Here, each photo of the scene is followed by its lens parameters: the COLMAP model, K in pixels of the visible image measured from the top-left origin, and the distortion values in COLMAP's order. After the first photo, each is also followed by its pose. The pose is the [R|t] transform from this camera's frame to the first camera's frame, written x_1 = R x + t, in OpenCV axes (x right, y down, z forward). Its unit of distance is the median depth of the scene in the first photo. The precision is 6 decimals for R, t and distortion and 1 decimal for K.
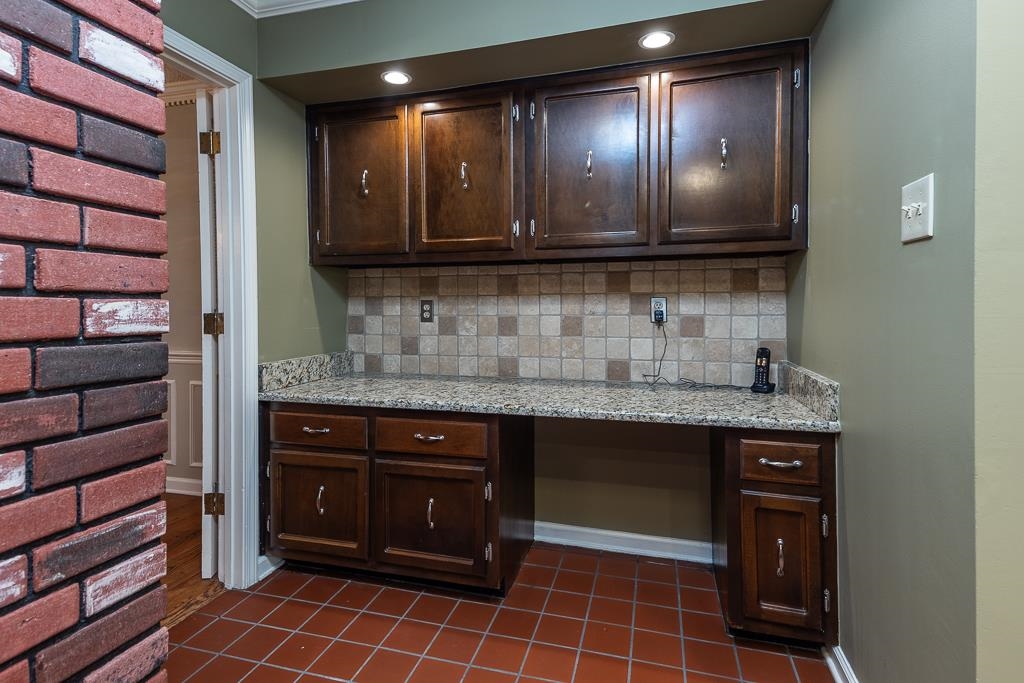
lens RADIAL K [[509.1, 0, 510.8], [0, 509.1, 312.2], [0, 0, 1]] dist [0.054829, -0.023186]
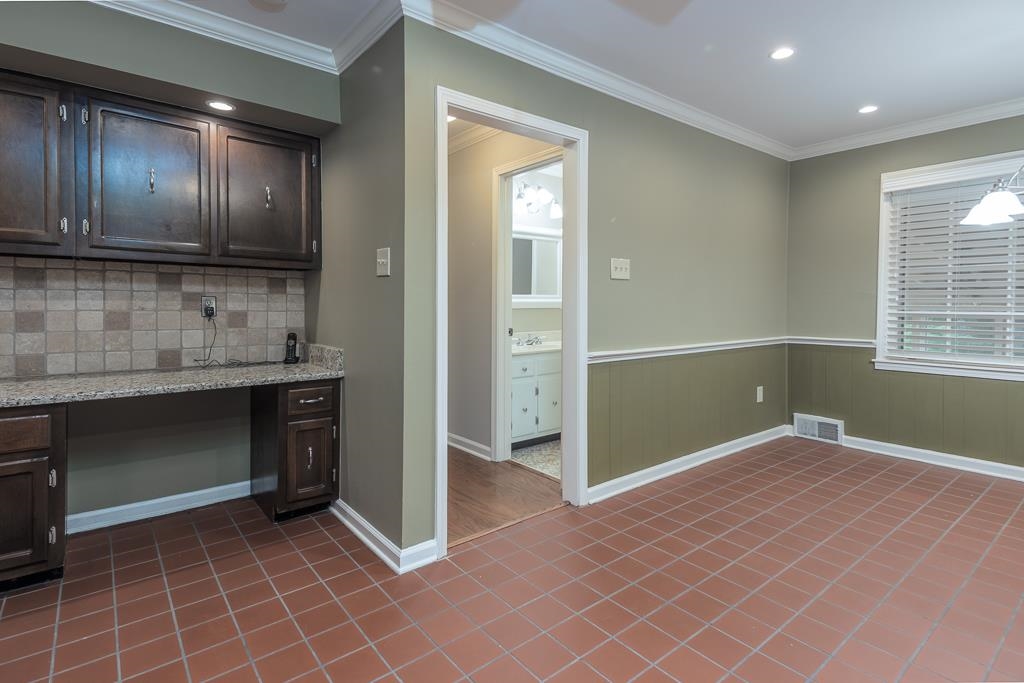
lens RADIAL K [[509.1, 0, 510.8], [0, 509.1, 312.2], [0, 0, 1]] dist [0.054829, -0.023186]
pose [[0.572209, 0.000682, 0.820108, -0.341940], [-0.005372, 0.999981, 0.002916, 0.001893], [-0.820090, -0.006075, 0.572202, -0.337588]]
